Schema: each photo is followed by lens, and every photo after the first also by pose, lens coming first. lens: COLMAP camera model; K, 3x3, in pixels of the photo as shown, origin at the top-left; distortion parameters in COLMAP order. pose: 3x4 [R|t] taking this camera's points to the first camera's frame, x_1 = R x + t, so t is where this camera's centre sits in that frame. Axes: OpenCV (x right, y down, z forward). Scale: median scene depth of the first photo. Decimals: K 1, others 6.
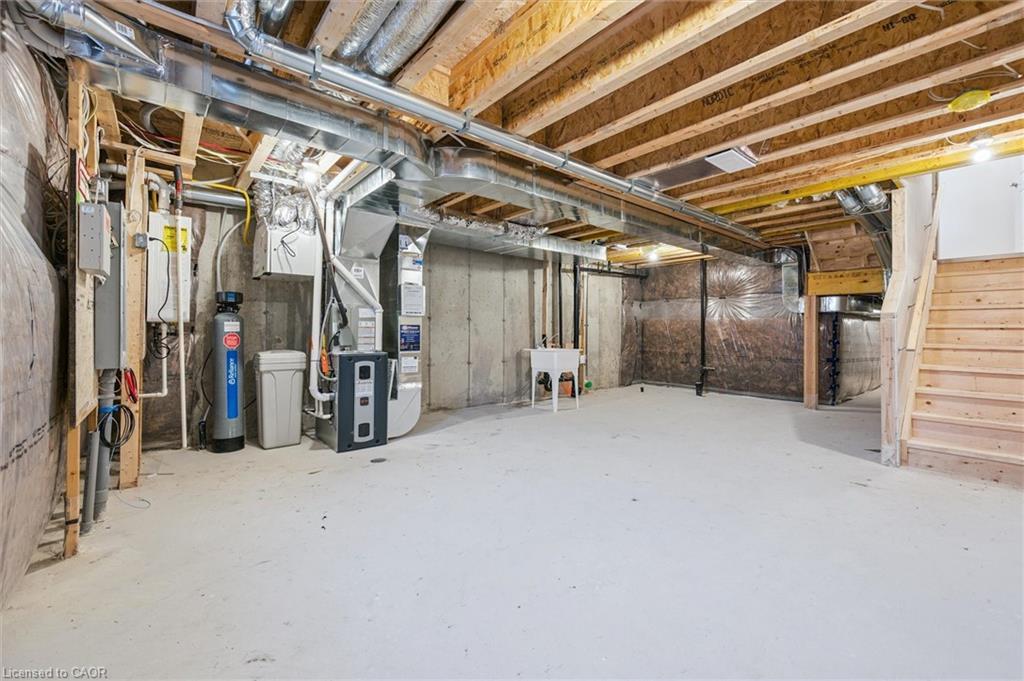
lens RADIAL K [[411.5, 0, 511.7], [0, 411.5, 329.6], [0, 0, 1]] dist [-0.000561, -0.000242]
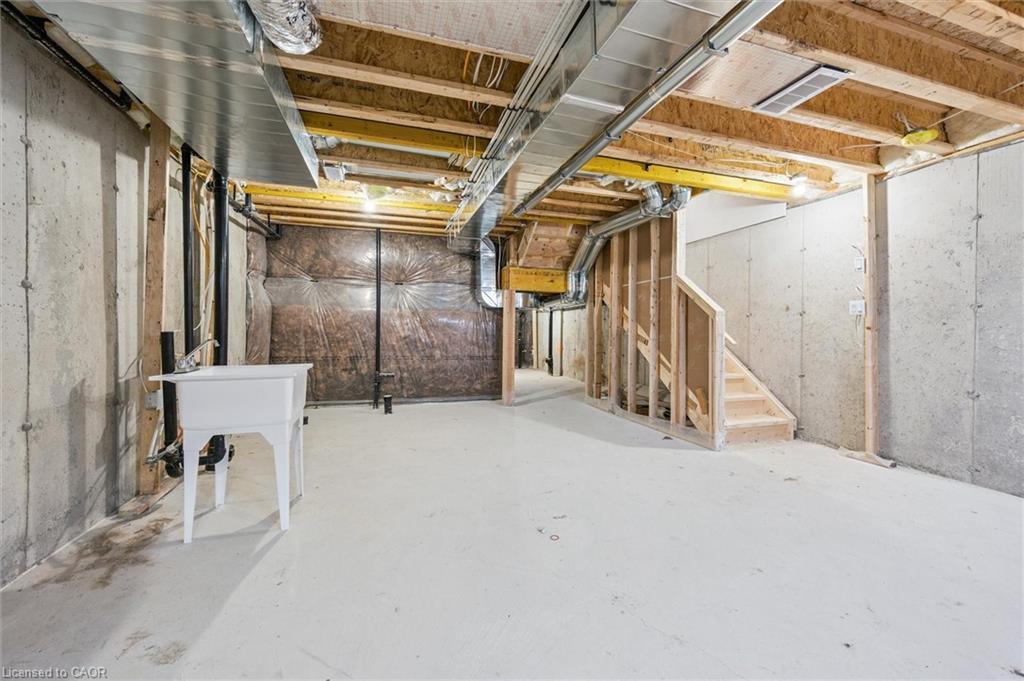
lens RADIAL K [[411.5, 0, 514.8], [0, 411.5, 334.7], [0, 0, 1]] dist [-0.000561, -0.000242]
pose [[0.381203, -0.015170, 0.924367, -0.161881], [-0.009002, 0.999757, 0.020120, 0.003603], [-0.924448, -0.015991, 0.380973, 0.595561]]
